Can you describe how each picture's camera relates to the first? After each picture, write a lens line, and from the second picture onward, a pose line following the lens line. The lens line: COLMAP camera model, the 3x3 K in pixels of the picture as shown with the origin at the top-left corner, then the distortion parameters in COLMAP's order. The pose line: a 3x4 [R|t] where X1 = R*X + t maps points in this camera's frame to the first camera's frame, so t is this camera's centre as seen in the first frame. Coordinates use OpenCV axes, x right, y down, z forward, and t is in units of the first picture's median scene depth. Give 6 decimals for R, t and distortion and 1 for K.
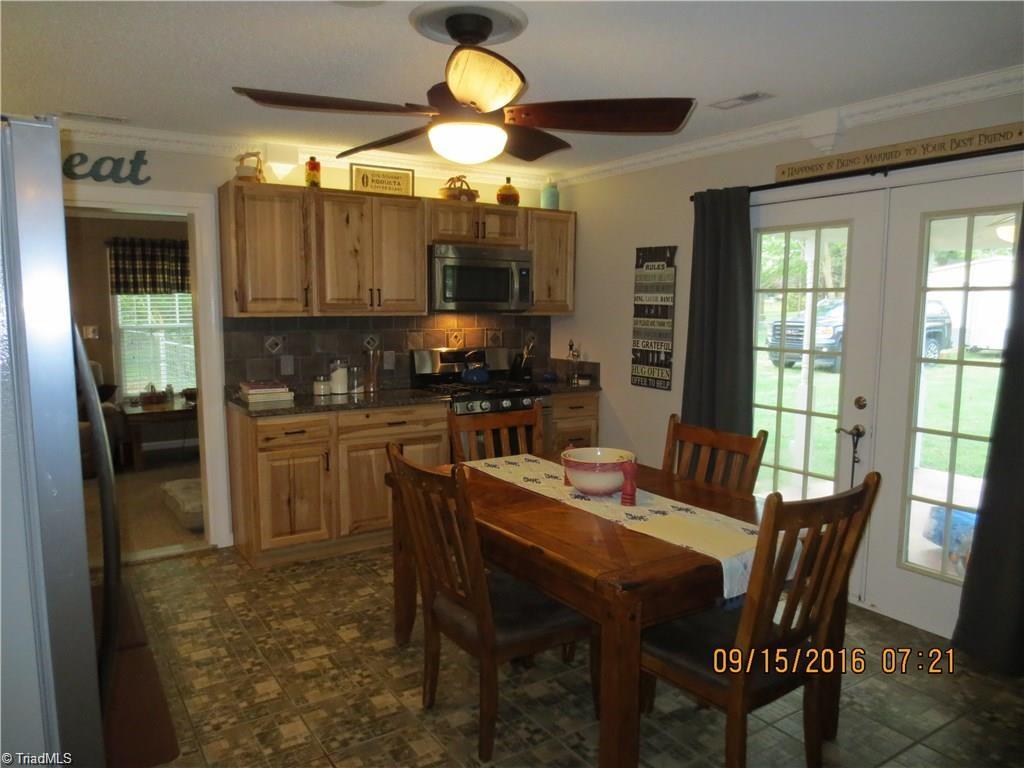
lens RADIAL K [[724.2, 0, 513.5], [0, 724.2, 376.7], [0, 0, 1]] dist [-0.036867, 0.019024]
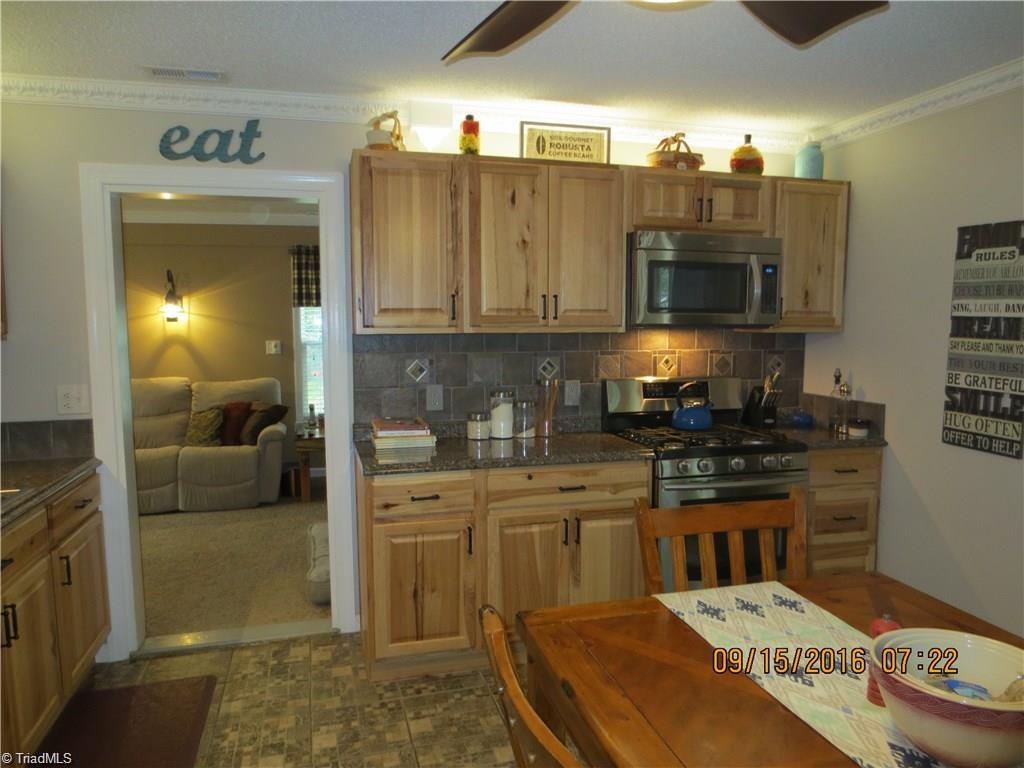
lens RADIAL K [[724.2, 0, 509.6], [0, 724.2, 384.3], [0, 0, 1]] dist [-0.036867, 0.019024]
pose [[0.951773, 0.025606, -0.305733, -0.009107], [-0.027783, 0.999610, -0.002771, -0.030476], [0.305543, 0.011131, 0.952113, 0.309495]]
